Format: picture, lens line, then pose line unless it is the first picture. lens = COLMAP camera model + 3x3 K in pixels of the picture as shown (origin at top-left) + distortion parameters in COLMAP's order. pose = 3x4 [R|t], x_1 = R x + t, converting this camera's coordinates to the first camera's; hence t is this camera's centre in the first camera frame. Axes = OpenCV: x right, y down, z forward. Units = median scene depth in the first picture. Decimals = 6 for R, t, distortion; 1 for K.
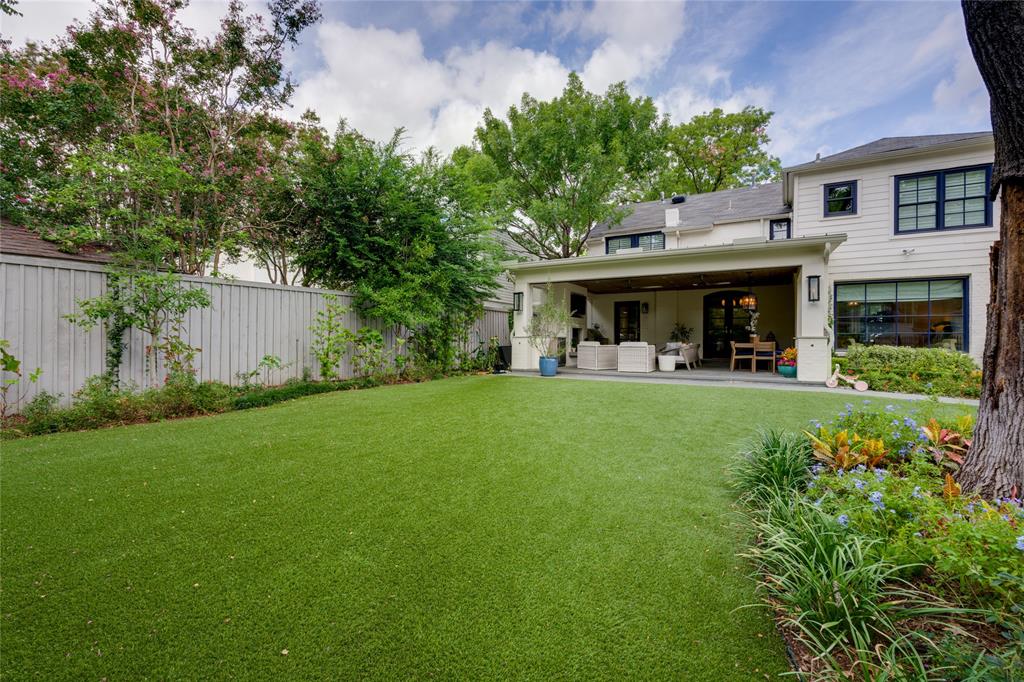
lens RADIAL K [[488.1, 0, 512.0], [0, 488.1, 341.0], [0, 0, 1]] dist [0.000782, 0.000399]
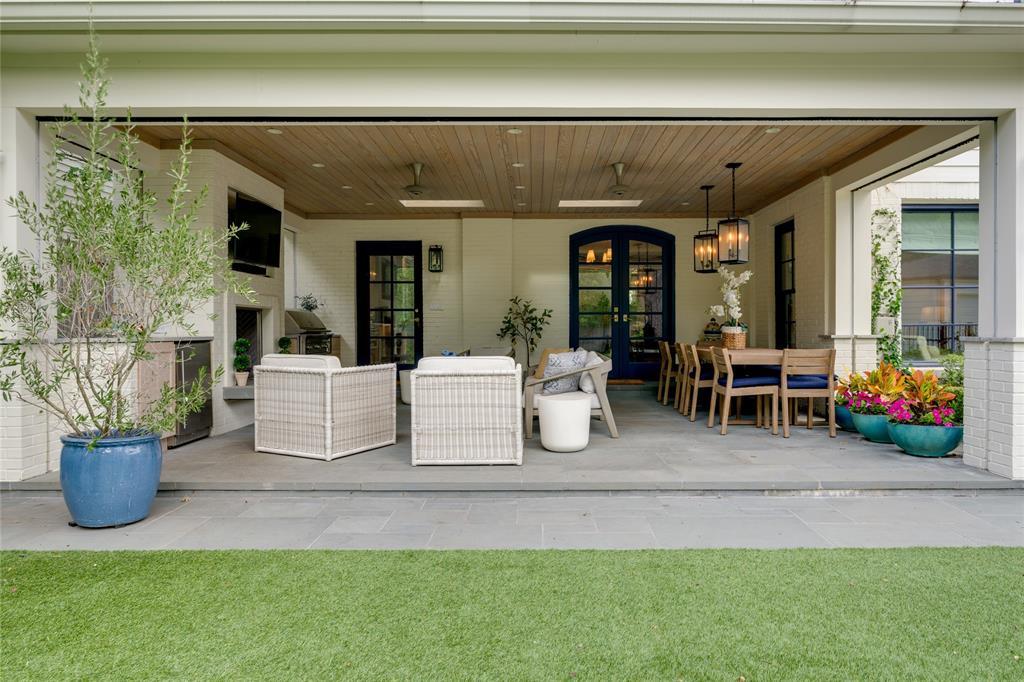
lens RADIAL K [[622.4, 0, 512.0], [0, 622.4, 341.0], [0, 0, 1]] dist [-0.063295, 0.000753]
pose [[0.867578, -0.014135, 0.497100, 0.092725], [0.005773, 0.999815, 0.018353, -0.012539], [-0.497268, -0.013052, 0.867499, 0.656565]]
